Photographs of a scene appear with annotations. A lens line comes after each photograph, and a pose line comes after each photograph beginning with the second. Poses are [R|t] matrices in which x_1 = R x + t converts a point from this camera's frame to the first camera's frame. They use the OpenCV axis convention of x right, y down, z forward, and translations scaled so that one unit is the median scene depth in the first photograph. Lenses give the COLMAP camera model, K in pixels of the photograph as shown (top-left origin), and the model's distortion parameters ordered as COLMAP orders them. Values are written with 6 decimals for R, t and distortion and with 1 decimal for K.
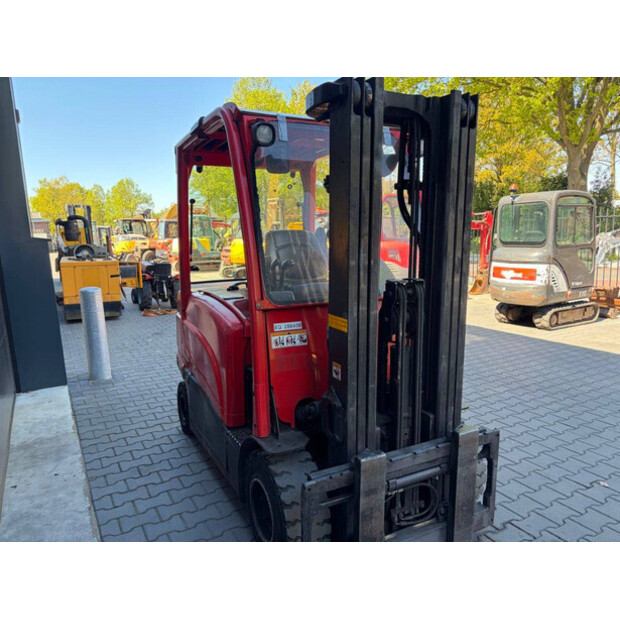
lens RADIAL K [[467.7, 0, 310.2], [0, 467.7, 312.3], [0, 0, 1]] dist [0.034045, -0.026864]
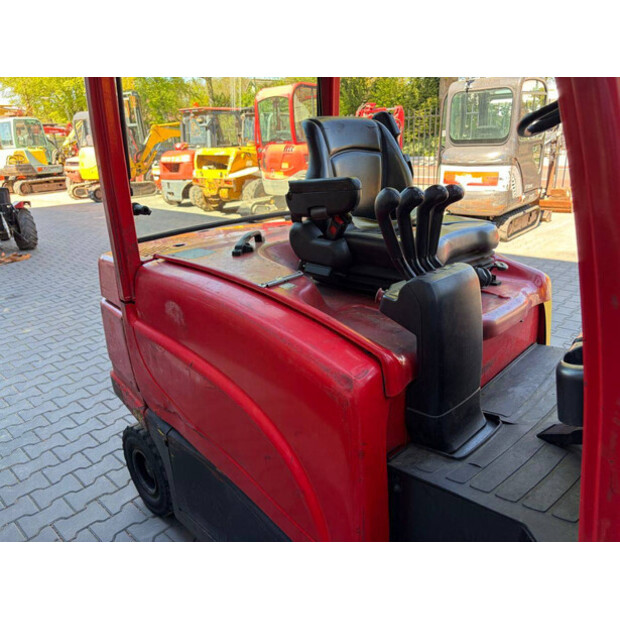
lens RADIAL K [[467.7, 0, 316.2], [0, 467.7, 312.8], [0, 0, 1]] dist [0.034045, -0.026864]
pose [[0.952352, -0.129844, 0.275982, -0.112143], [0.075629, 0.977130, 0.198739, -0.036975], [-0.295475, -0.168397, 0.940392, 0.249333]]
